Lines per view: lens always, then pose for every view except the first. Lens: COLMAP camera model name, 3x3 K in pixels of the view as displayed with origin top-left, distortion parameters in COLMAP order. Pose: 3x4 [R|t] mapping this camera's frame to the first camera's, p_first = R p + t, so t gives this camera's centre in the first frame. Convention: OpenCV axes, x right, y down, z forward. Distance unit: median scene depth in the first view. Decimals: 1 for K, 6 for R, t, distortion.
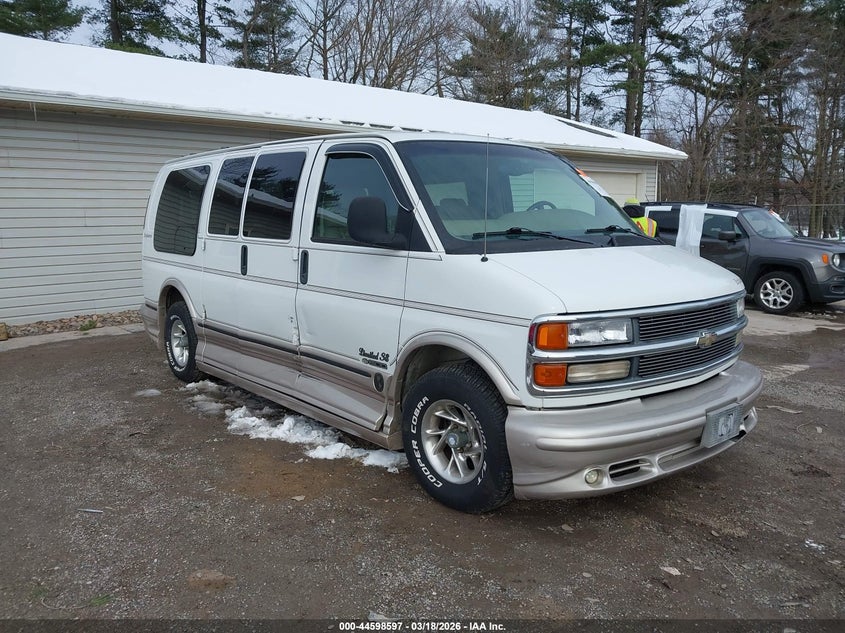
lens RADIAL K [[662.5, 0, 422.5], [0, 662.5, 316.5], [0, 0, 1]] dist [-0.004643, -0.003644]
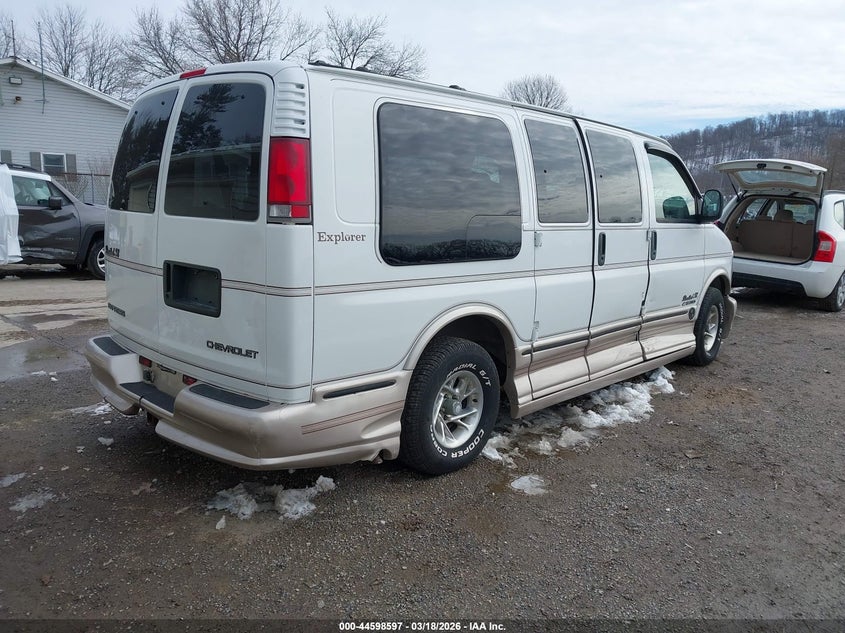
lens RADIAL K [[691.4, 0, 422.5], [0, 691.4, 316.5], [0, 0, 1]] dist [0.030701, -0.009834]
pose [[-0.108309, -0.179726, 0.977736, -1.103140], [0.118467, 0.974180, 0.192195, -0.191269], [-0.987033, 0.136646, -0.084221, 1.238910]]
